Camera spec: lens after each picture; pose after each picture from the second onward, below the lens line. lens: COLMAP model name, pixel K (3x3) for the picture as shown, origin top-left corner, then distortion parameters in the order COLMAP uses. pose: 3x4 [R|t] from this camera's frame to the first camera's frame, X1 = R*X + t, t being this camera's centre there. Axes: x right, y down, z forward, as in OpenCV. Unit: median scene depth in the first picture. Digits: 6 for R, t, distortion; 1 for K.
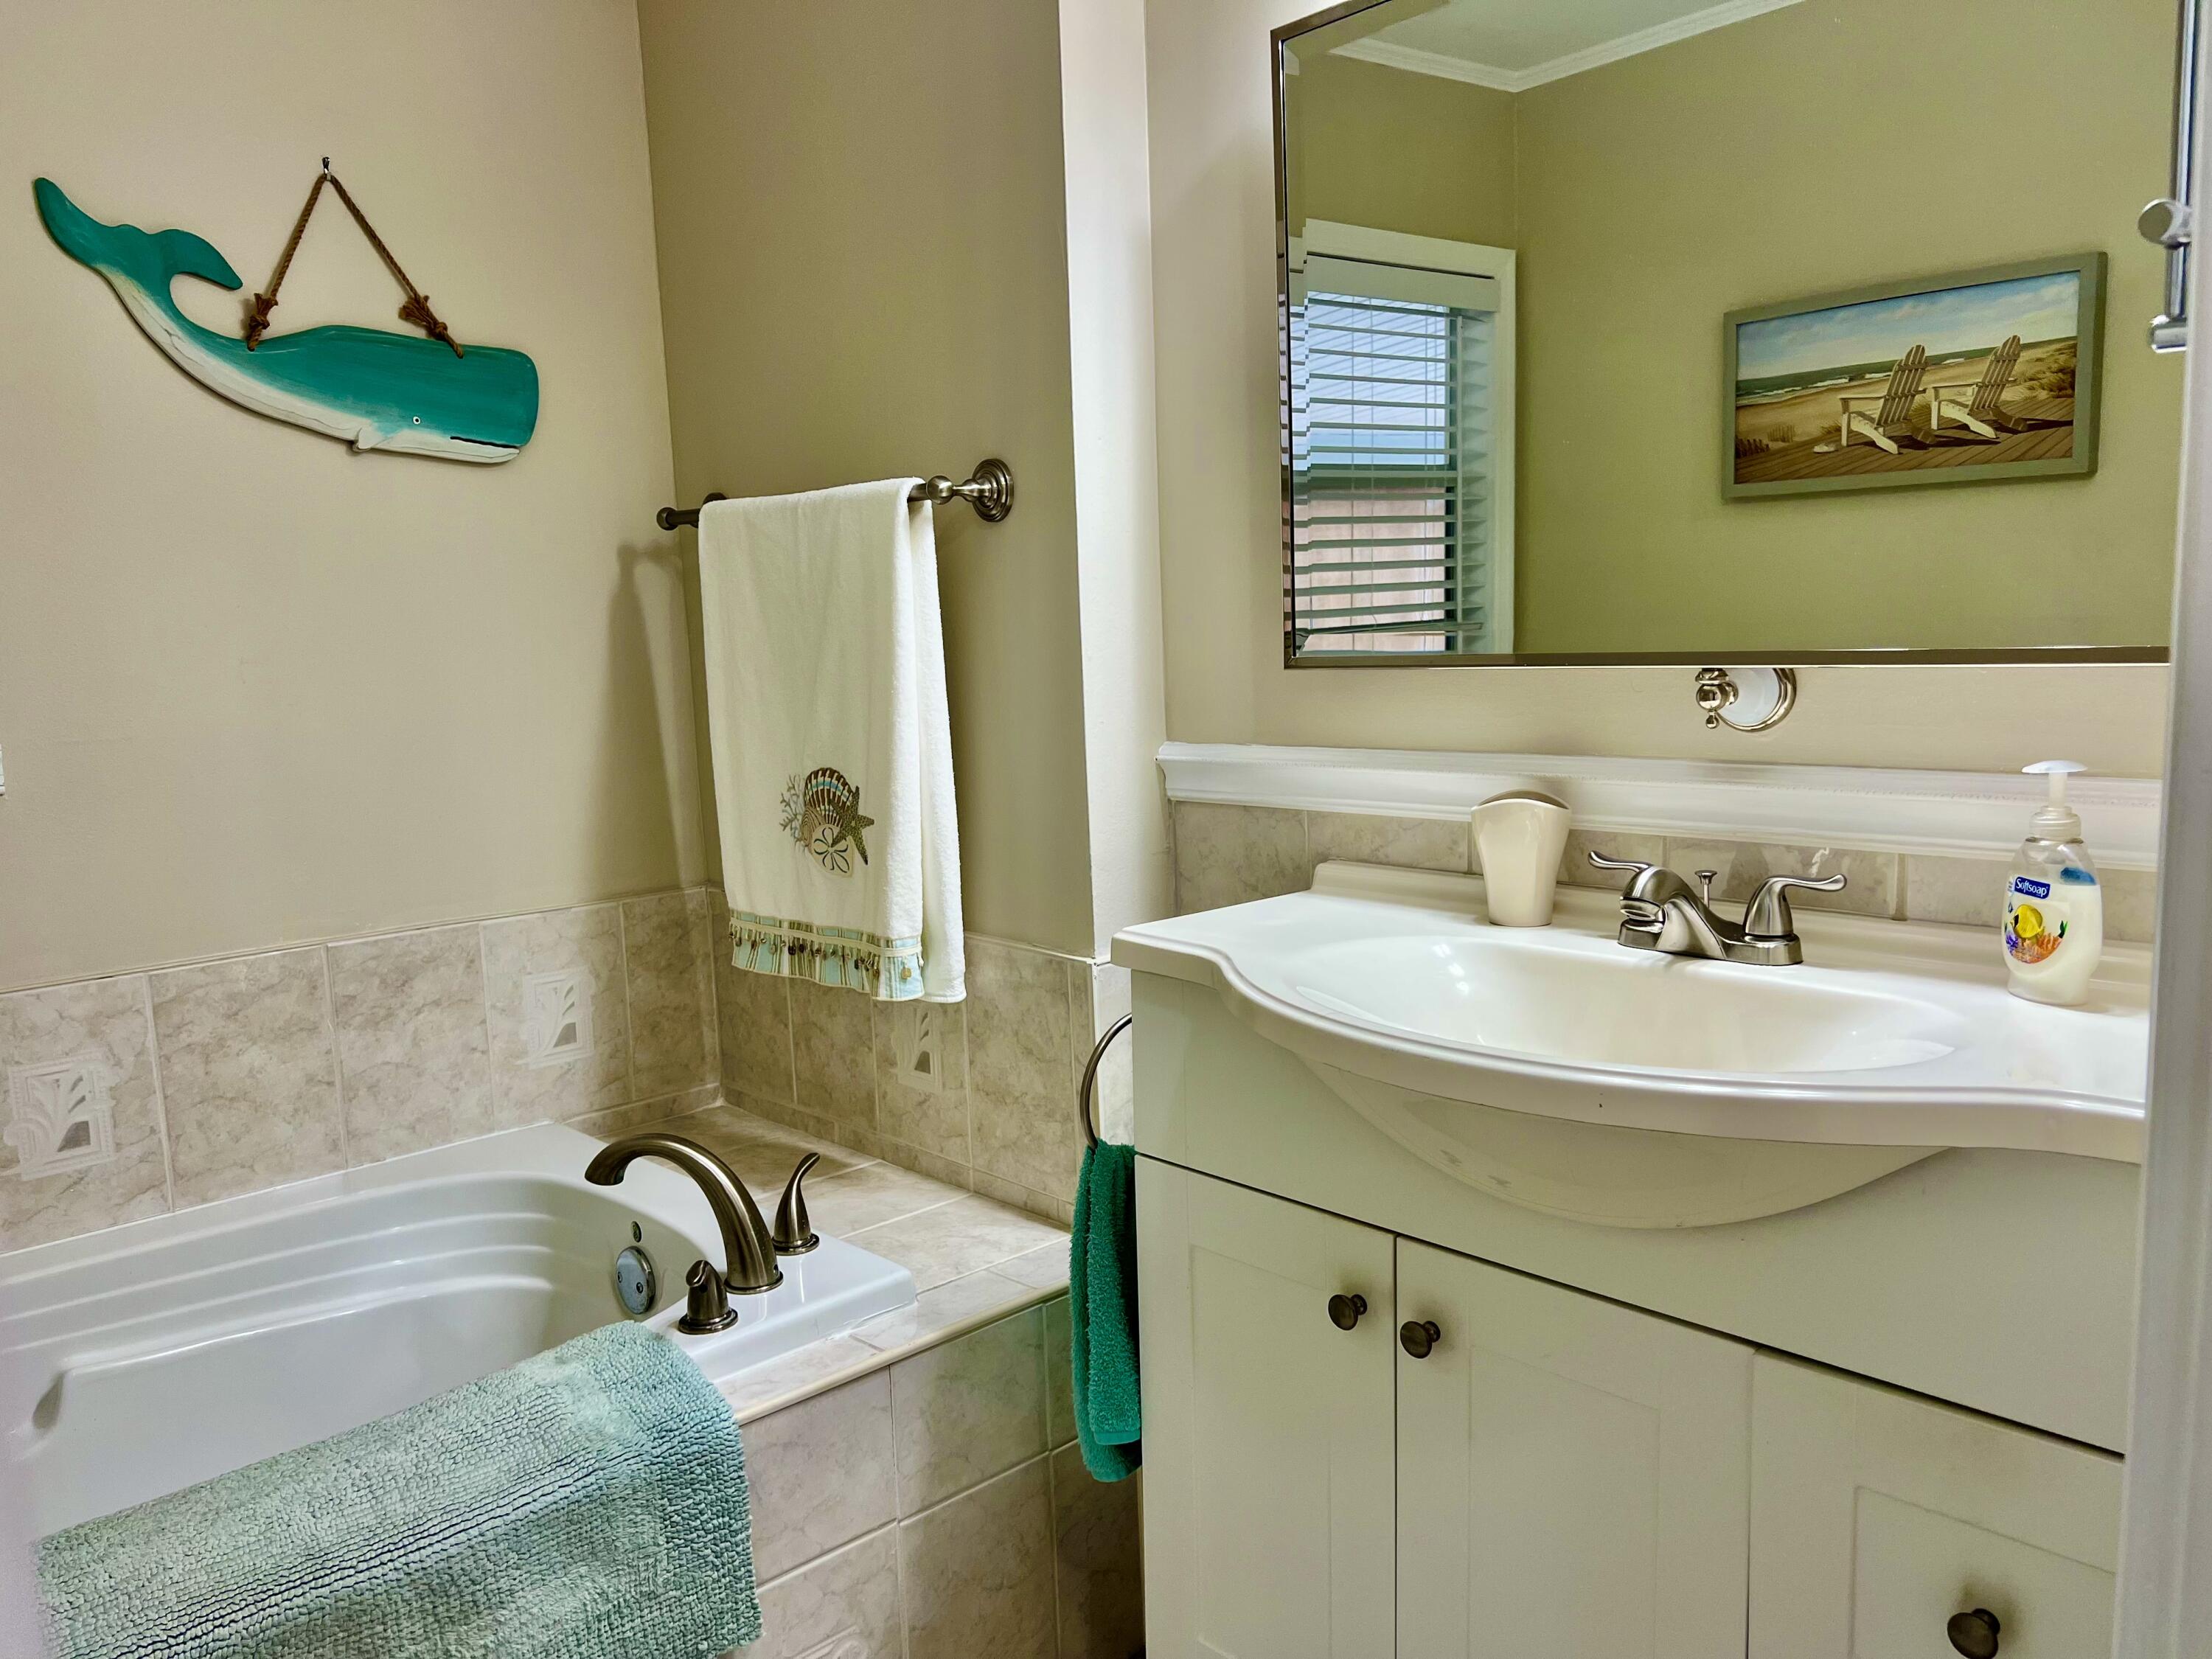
lens RADIAL K [[1677.6, 0, 1114.5], [0, 1677.6, 841.7], [0, 0, 1]] dist [0.054839, -0.067749]
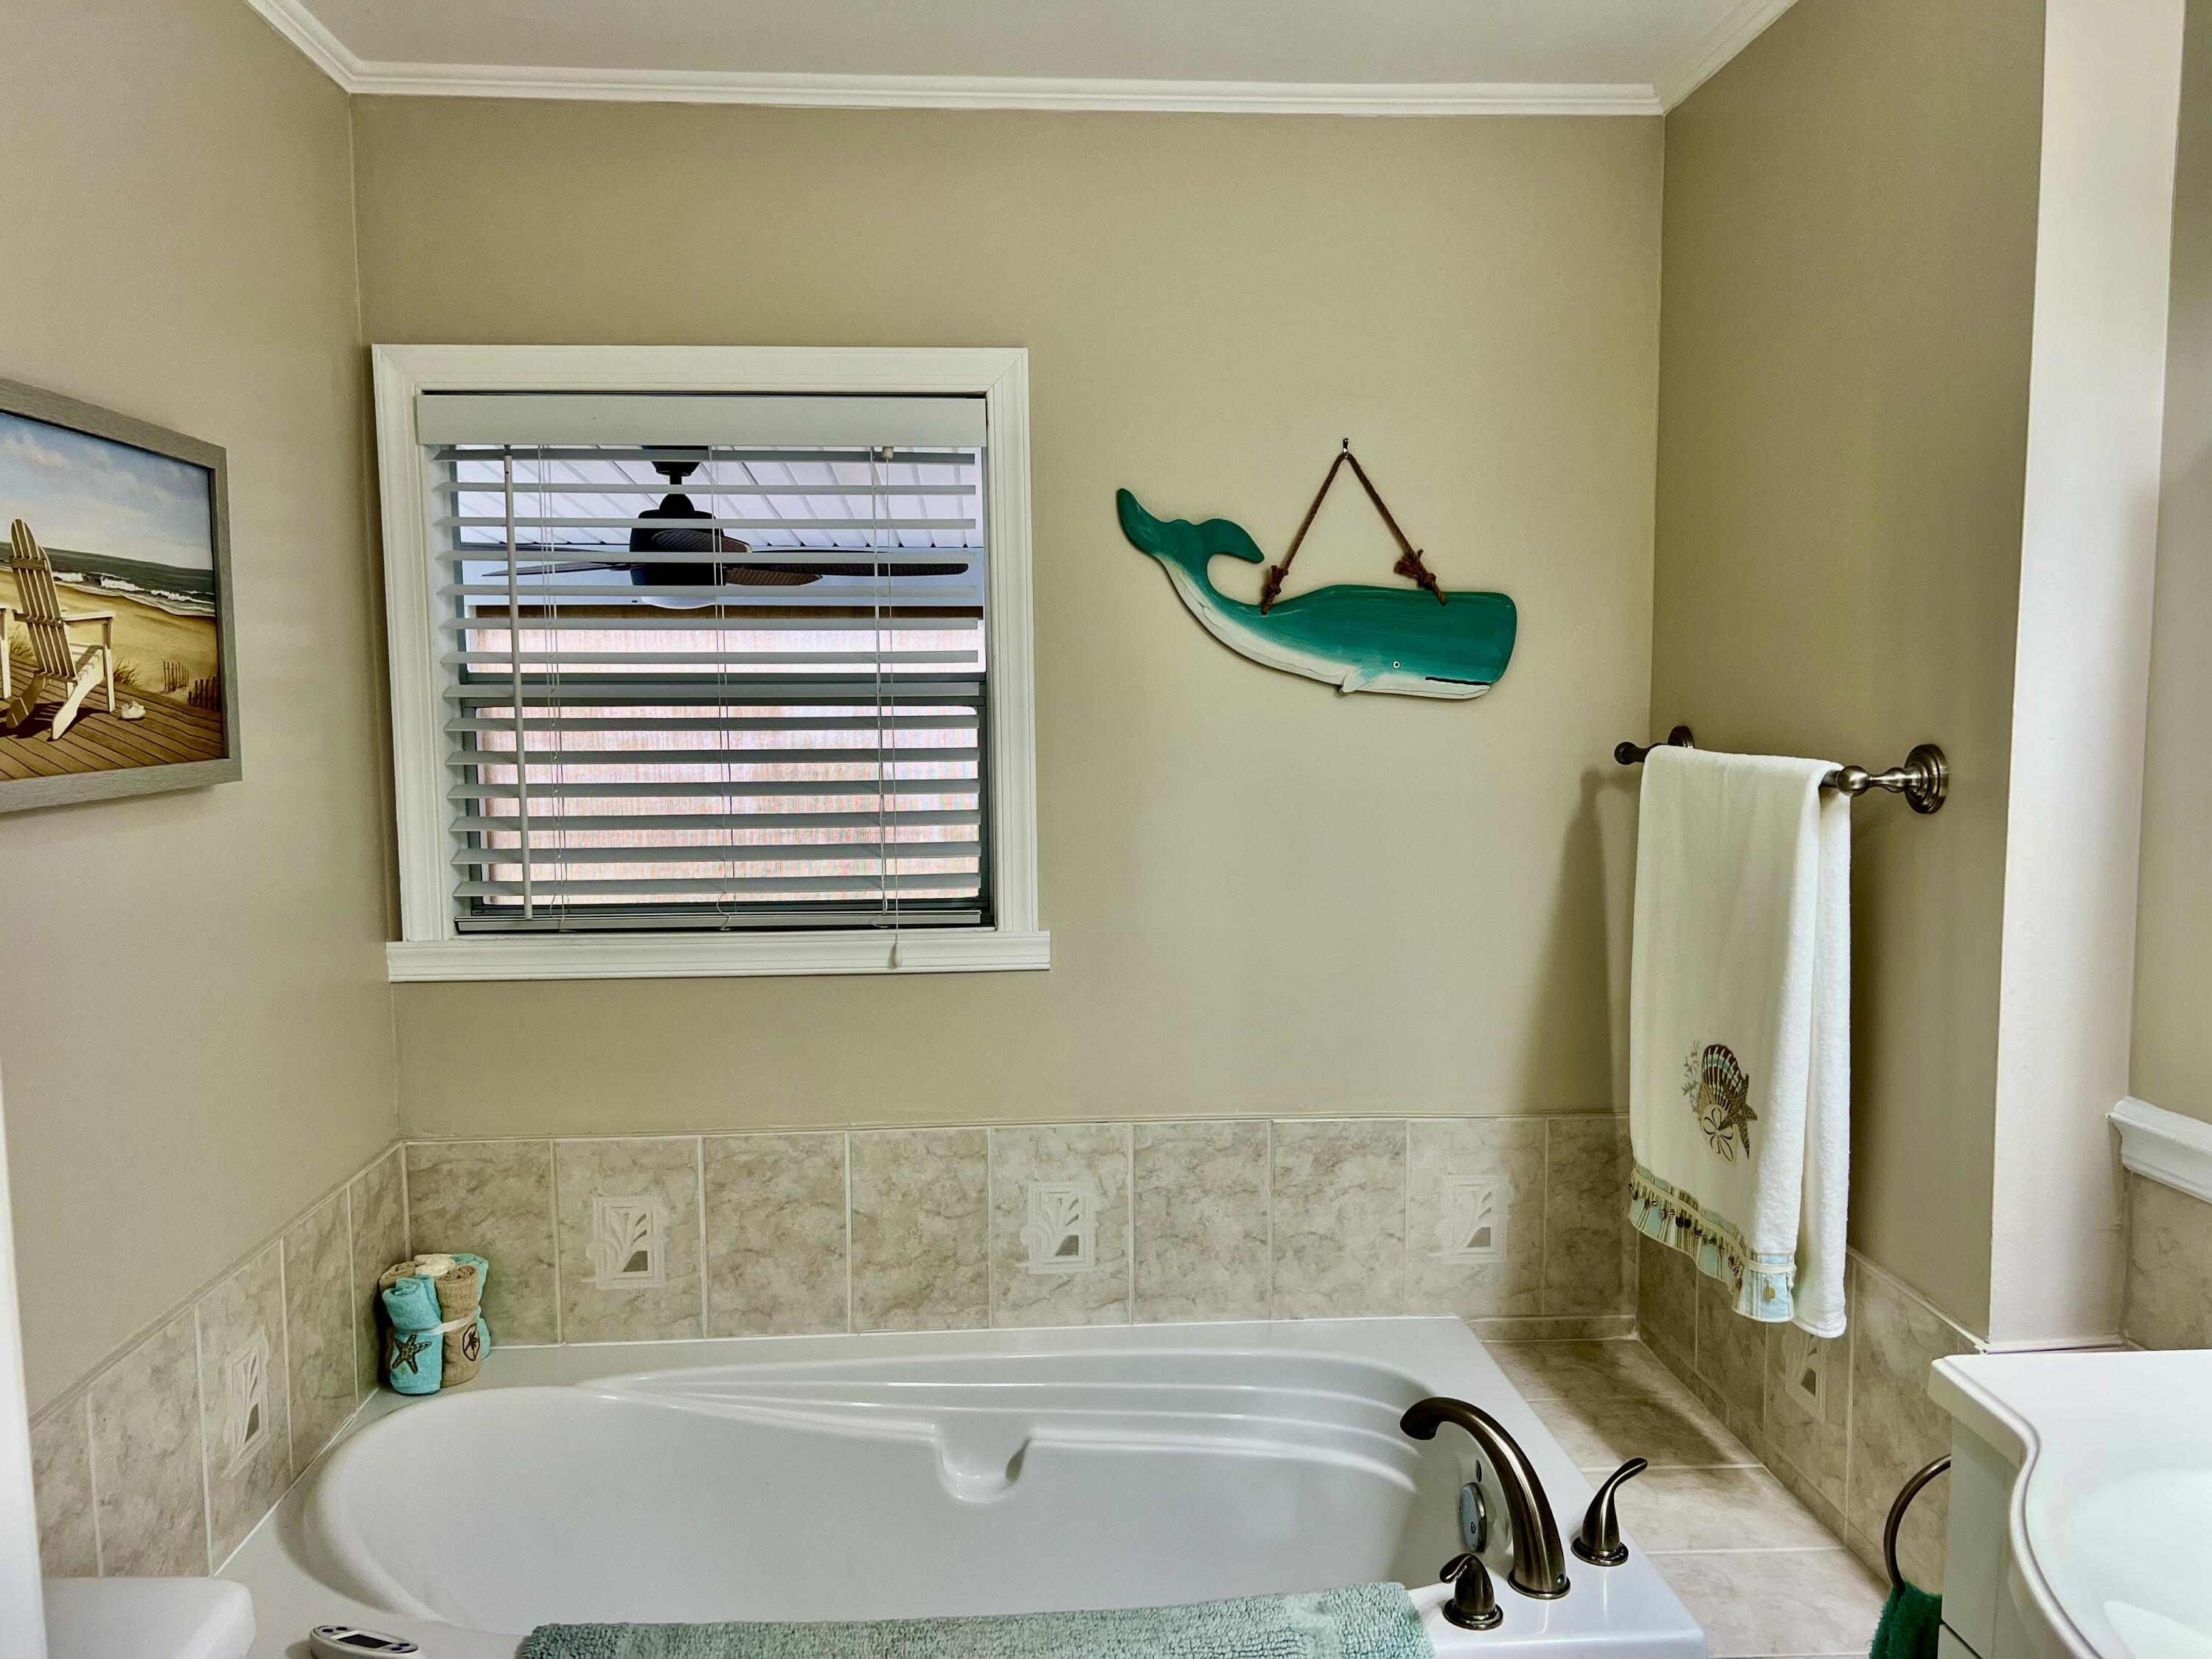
lens RADIAL K [[1677.6, 0, 1118.1], [0, 1677.6, 822.6], [0, 0, 1]] dist [0.054839, -0.067749]
pose [[0.765911, 0.090108, -0.636601, 0.162089], [-0.112579, 0.993629, 0.005197, -0.136331], [0.633013, 0.067687, 0.771176, 0.047431]]
